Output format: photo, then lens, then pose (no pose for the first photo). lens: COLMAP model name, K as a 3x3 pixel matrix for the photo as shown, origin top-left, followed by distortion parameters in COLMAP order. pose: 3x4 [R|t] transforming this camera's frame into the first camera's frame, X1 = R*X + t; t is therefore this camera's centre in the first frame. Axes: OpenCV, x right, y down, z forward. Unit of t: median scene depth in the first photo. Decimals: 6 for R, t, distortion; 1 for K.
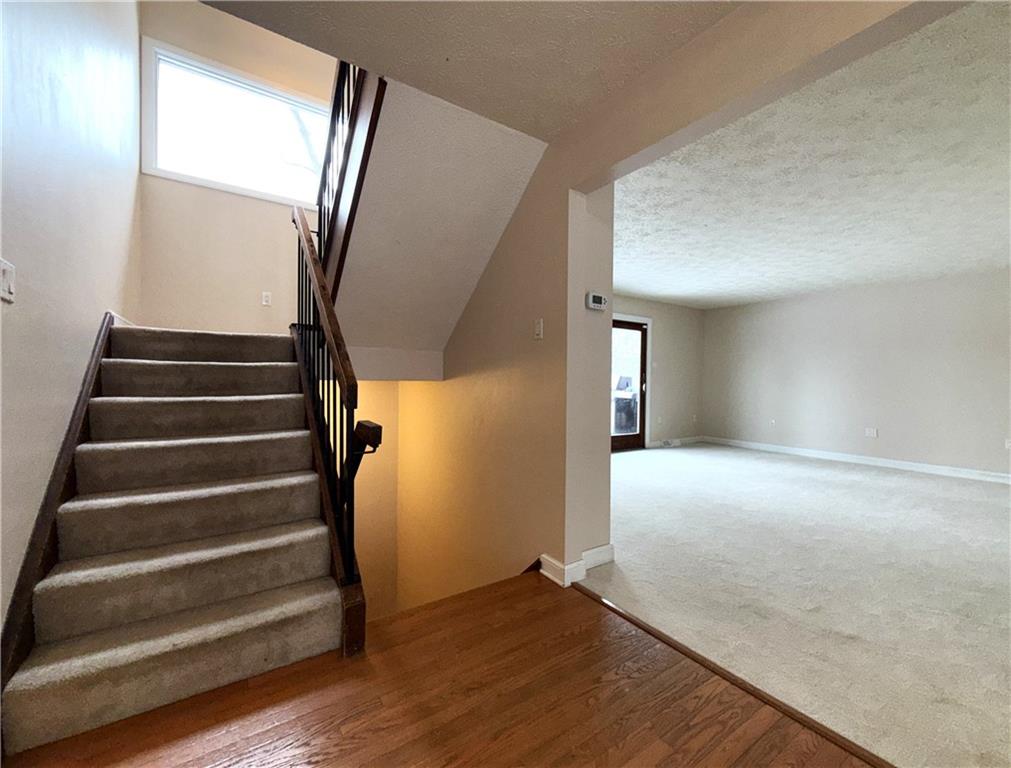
lens RADIAL K [[415.5, 0, 509.9], [0, 415.5, 386.2], [0, 0, 1]] dist [-0.003734, -0.000352]
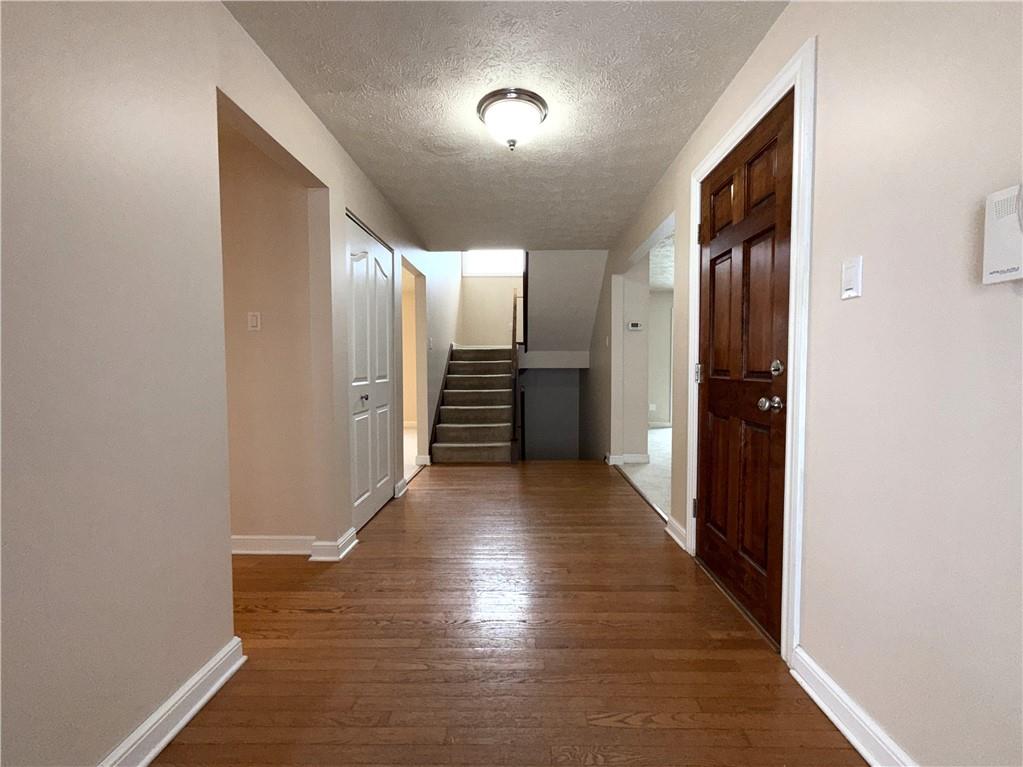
lens RADIAL K [[407.3, 0, 512.7], [0, 407.3, 383.4], [0, 0, 1]] dist [-0.003201, -0.000061]
pose [[0.809282, 0.010901, -0.587319, 0.897628], [-0.001111, 0.999854, 0.017027, 0.033088], [0.587420, -0.013127, 0.809176, -0.900661]]
